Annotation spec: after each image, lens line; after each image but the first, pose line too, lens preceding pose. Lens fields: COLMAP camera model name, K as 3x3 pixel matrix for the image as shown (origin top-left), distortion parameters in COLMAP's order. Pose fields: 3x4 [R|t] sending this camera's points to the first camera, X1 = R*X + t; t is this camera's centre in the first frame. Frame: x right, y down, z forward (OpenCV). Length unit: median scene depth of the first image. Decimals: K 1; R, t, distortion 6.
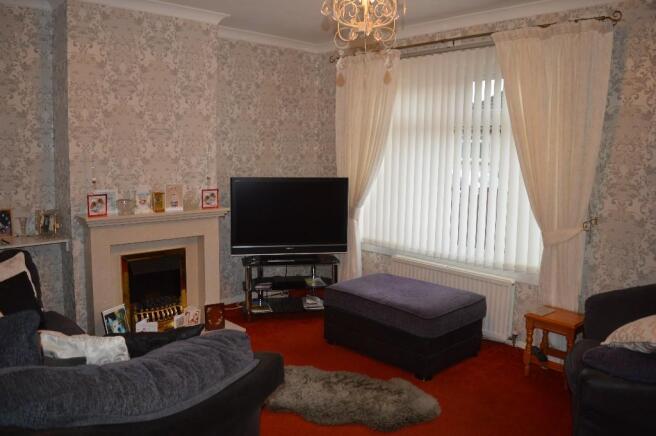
lens RADIAL K [[538.0, 0, 329.7], [0, 538.0, 217.8], [0, 0, 1]] dist [0.011591, -0.007949]
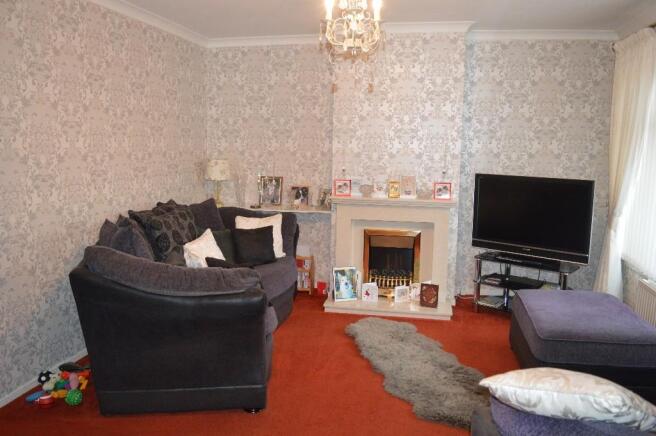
lens RADIAL K [[538.0, 0, 331.7], [0, 538.0, 218.3], [0, 0, 1]] dist [0.011591, -0.007949]
pose [[0.635227, 0.110004, -0.764451, 0.502766], [-0.111385, 0.992505, 0.050265, -0.010263], [0.764251, 0.053219, 0.642719, 0.116715]]
